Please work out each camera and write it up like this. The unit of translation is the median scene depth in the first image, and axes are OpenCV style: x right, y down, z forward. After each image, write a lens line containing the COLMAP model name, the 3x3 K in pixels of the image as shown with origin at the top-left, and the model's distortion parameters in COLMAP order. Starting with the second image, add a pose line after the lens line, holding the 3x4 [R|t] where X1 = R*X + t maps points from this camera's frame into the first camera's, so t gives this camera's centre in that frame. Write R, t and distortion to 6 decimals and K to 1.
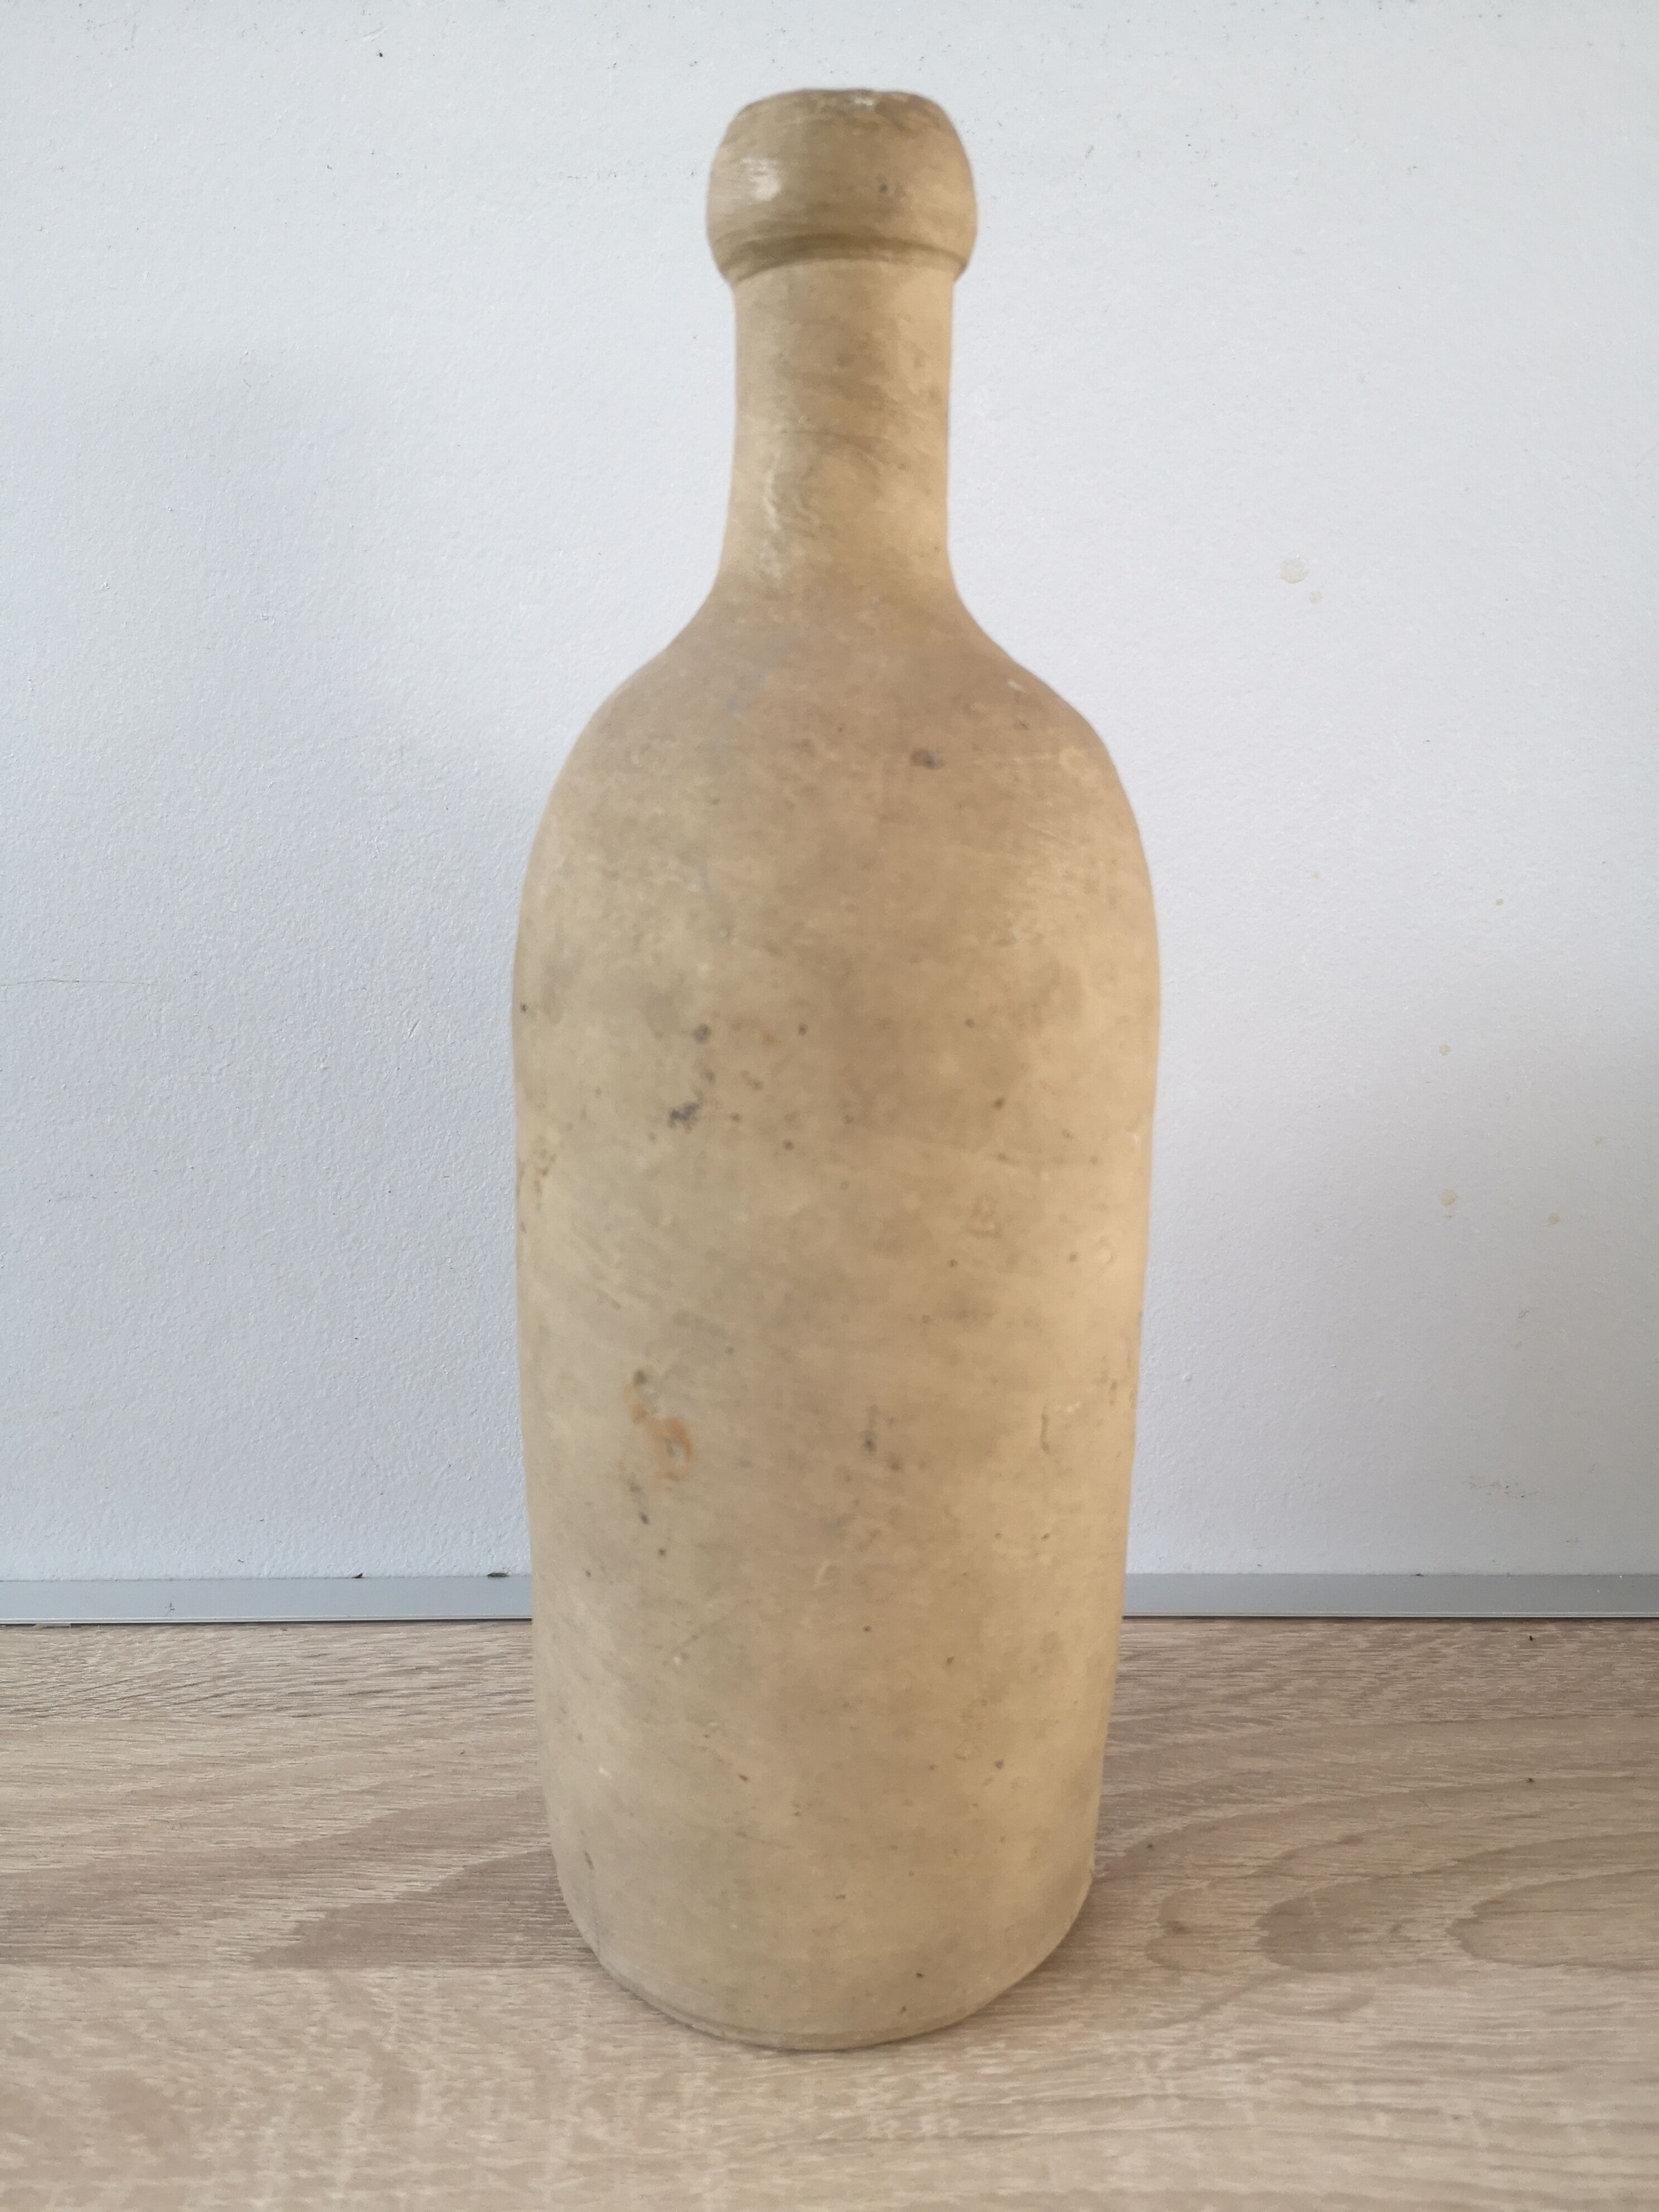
lens RADIAL K [[1767.0, 0, 837.0], [0, 1767.0, 1104.5], [0, 0, 1]] dist [0.003952, -0.036919]
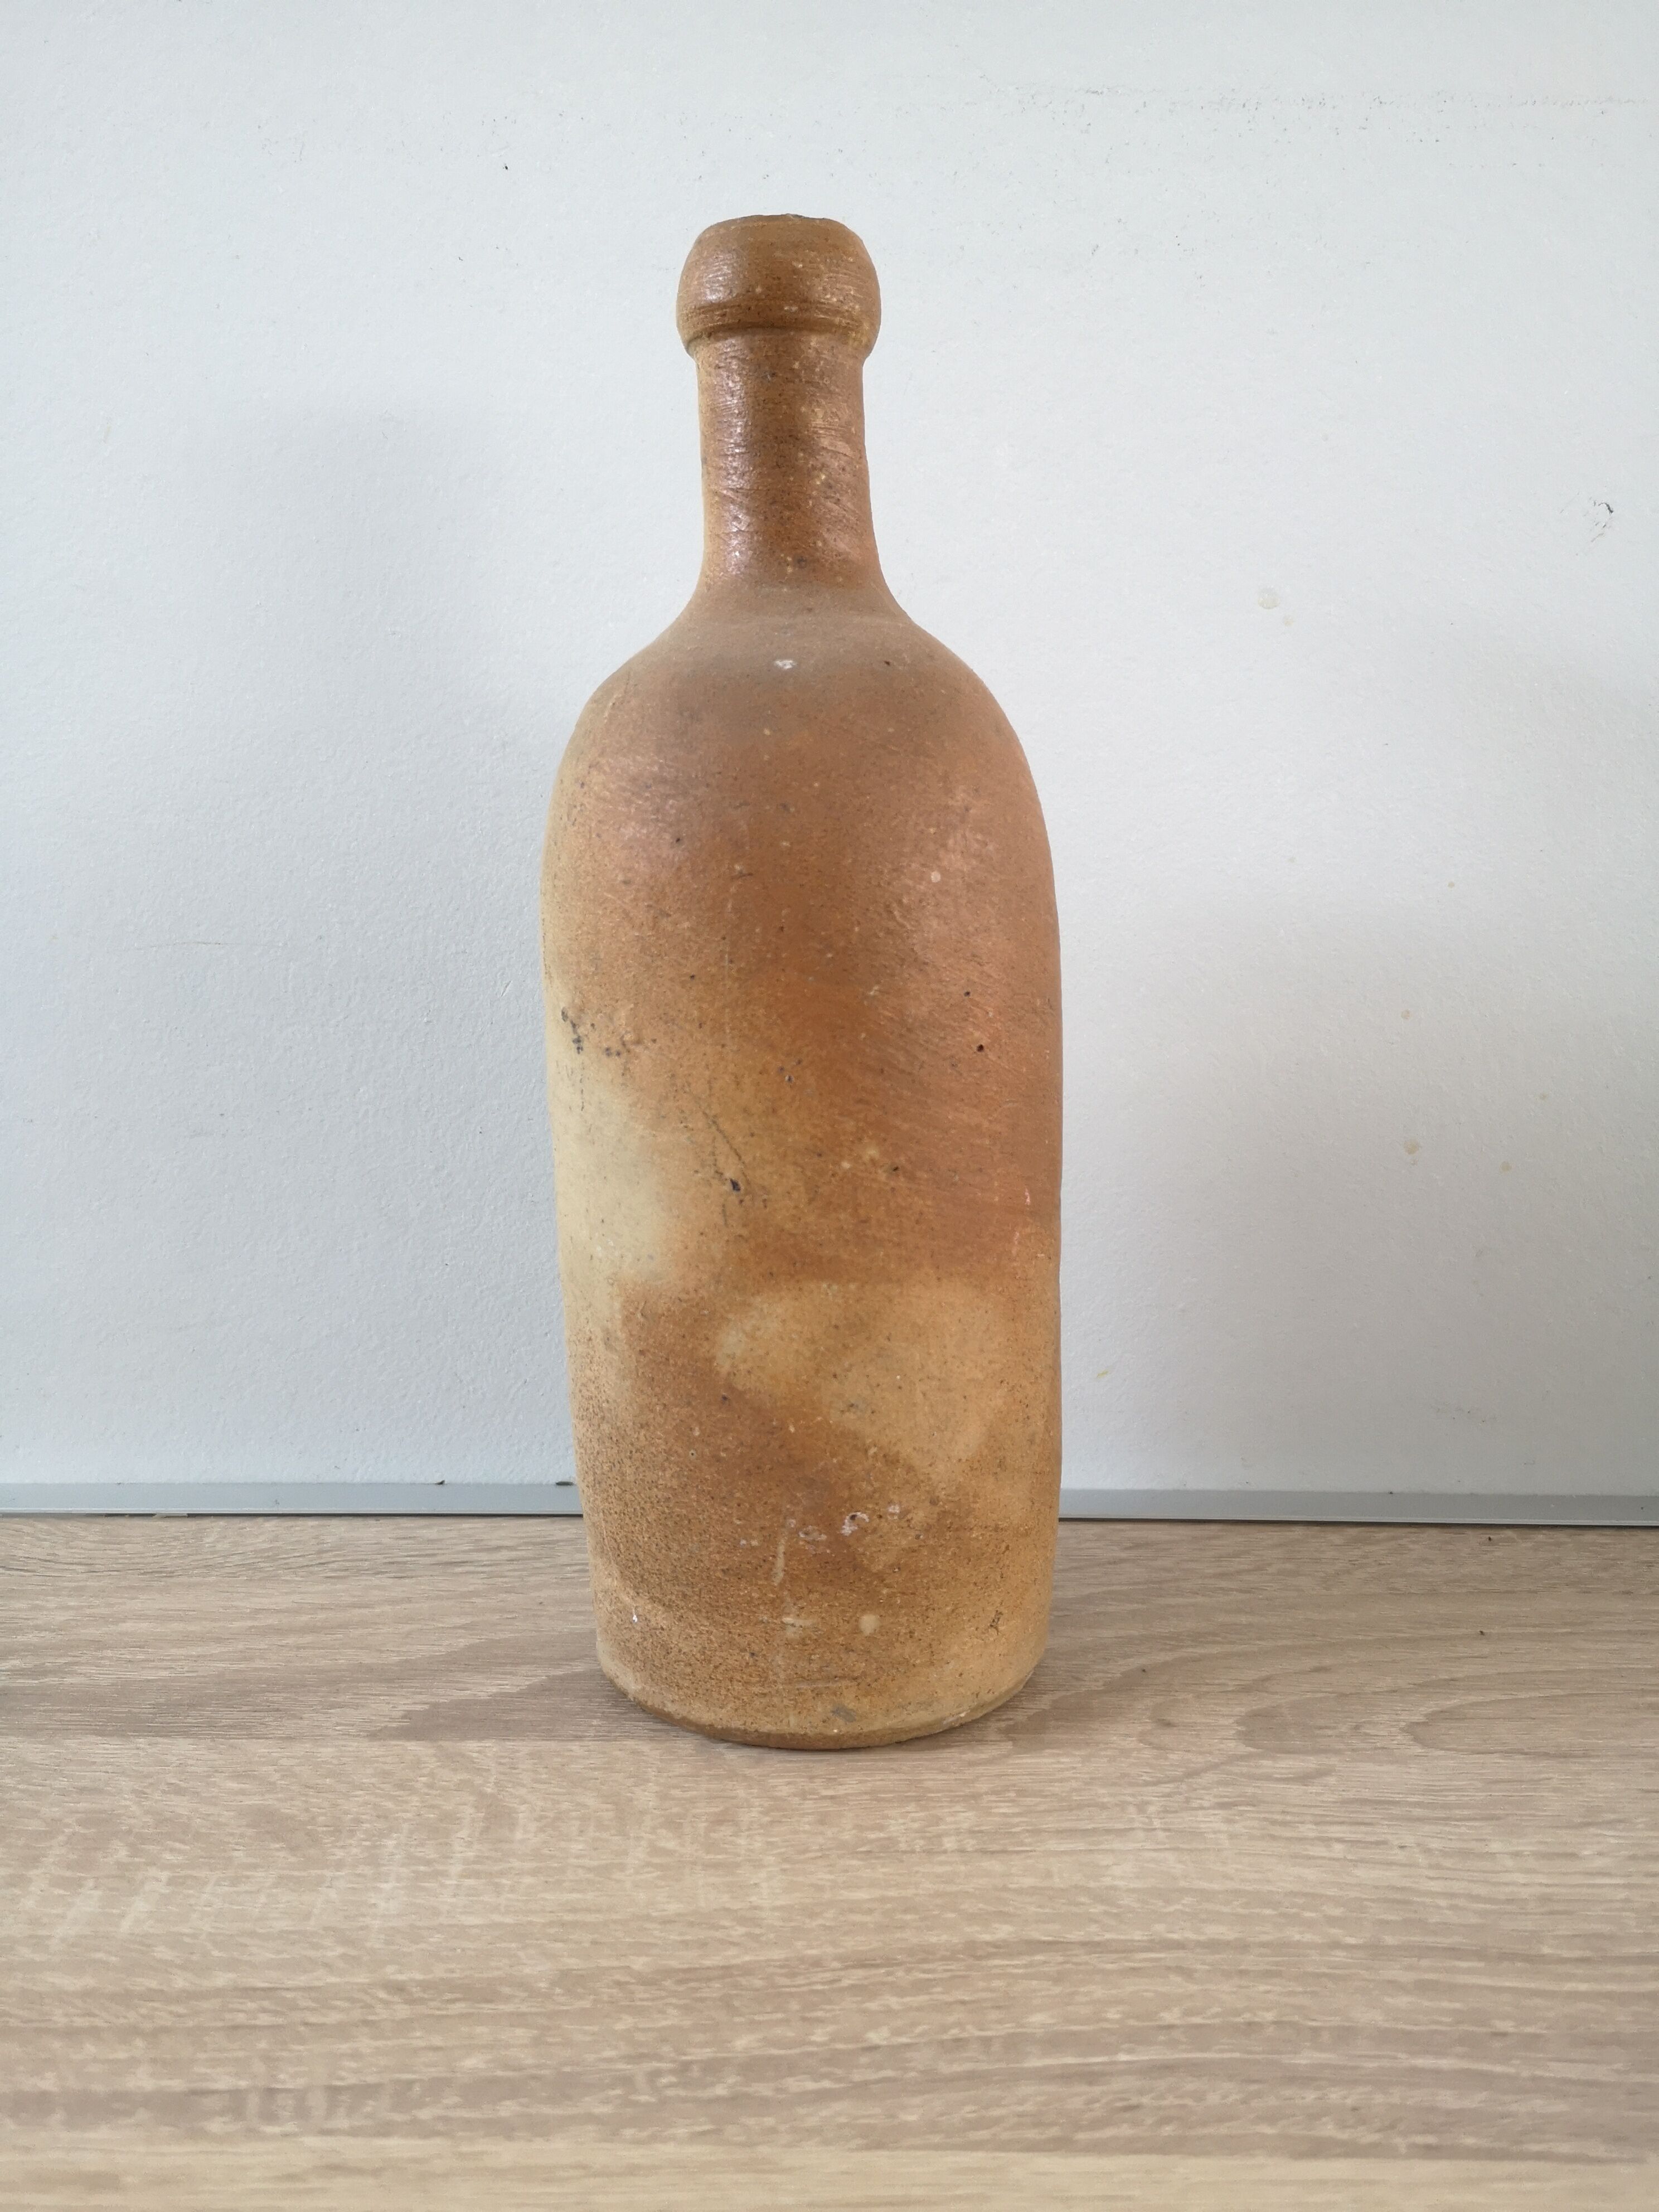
lens RADIAL K [[1767.0, 0, 830.2], [0, 1767.0, 1111.0], [0, 0, 1]] dist [0.003952, -0.036919]
pose [[0.999832, 0.010415, -0.015112, -0.013416], [-0.011443, 0.997510, -0.069584, 0.150462], [0.014350, 0.069745, 0.997462, -0.183588]]
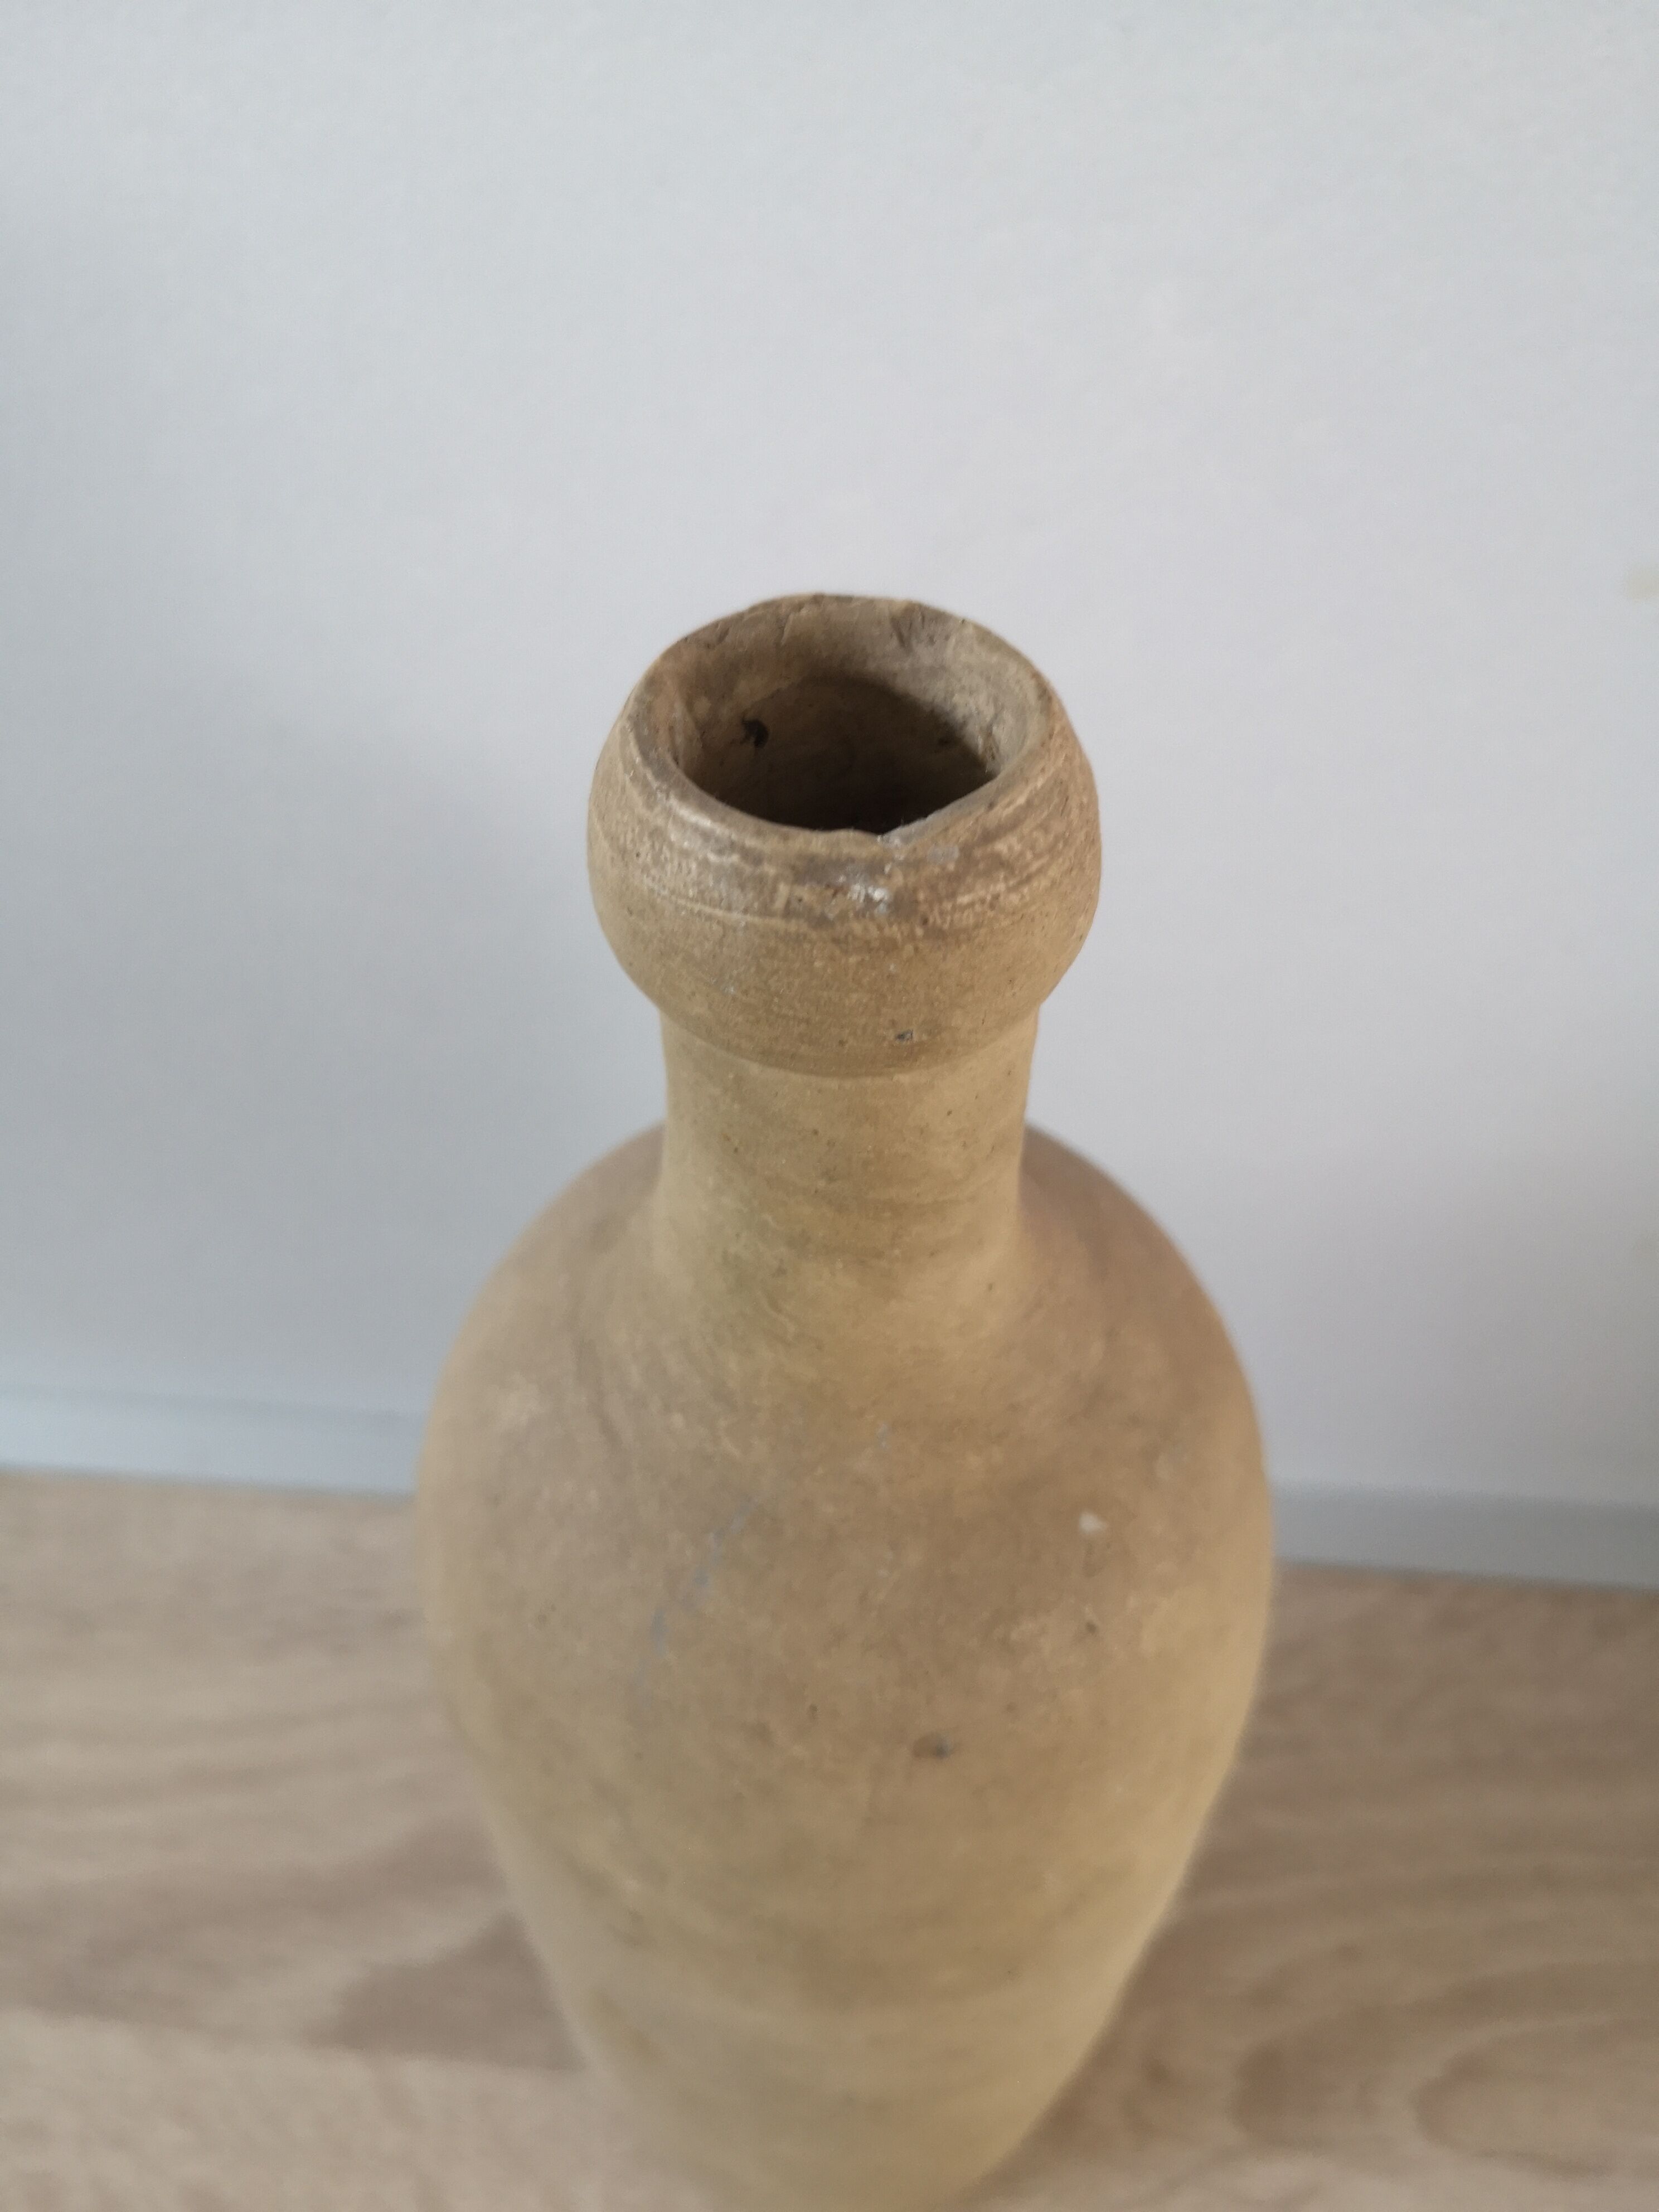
lens RADIAL K [[1843.0, 0, 826.2], [0, 1843.0, 1105.4], [0, 0, 1]] dist [-0.038665, -0.010732]
pose [[0.996483, 0.056072, -0.062271, 0.030275], [-0.009441, 0.813522, 0.581458, -0.641412], [0.083262, -0.578825, 0.811190, 0.436104]]
